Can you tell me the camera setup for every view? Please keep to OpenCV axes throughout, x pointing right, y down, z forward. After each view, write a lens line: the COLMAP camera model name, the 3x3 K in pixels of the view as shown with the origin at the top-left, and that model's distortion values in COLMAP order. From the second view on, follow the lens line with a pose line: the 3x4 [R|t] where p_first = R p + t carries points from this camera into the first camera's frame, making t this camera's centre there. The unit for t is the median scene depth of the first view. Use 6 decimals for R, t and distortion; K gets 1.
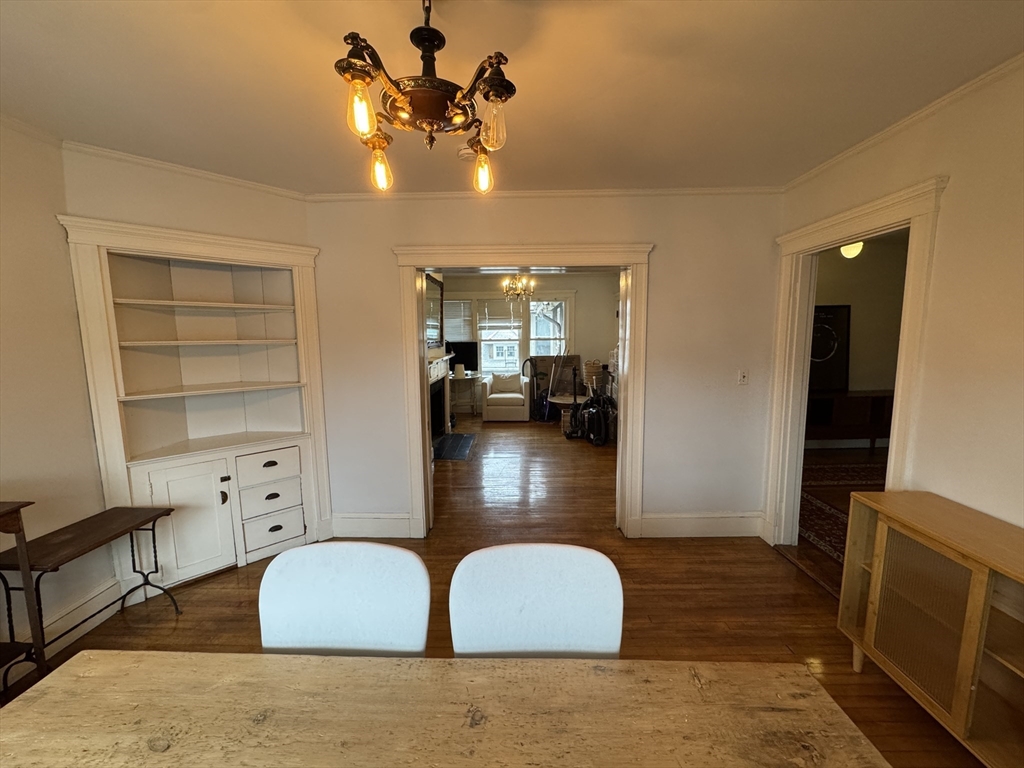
lens RADIAL K [[409.4, 0, 513.6], [0, 409.4, 381.7], [0, 0, 1]] dist [-0.002314, -0.000672]
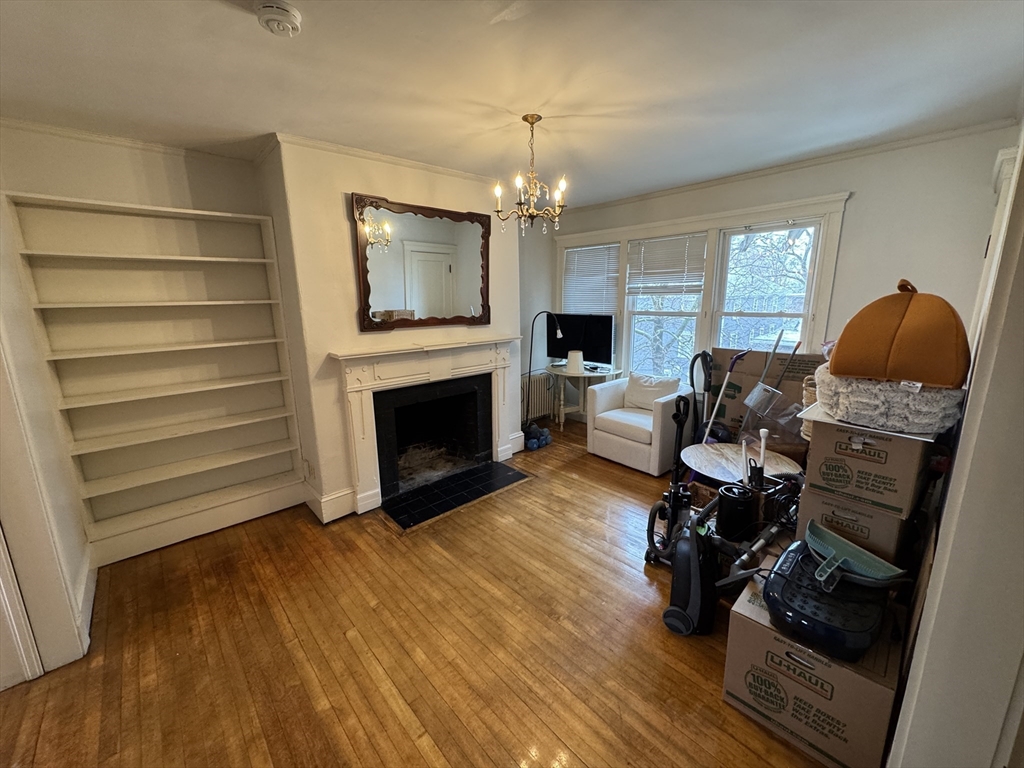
lens RADIAL K [[409.4, 0, 512.2], [0, 409.4, 381.1], [0, 0, 1]] dist [-0.002314, -0.000672]
pose [[0.687458, 0.154436, -0.709613, 0.234297], [-0.090993, 0.987744, 0.126815, -0.063344], [0.720501, -0.022610, 0.693085, 0.475373]]
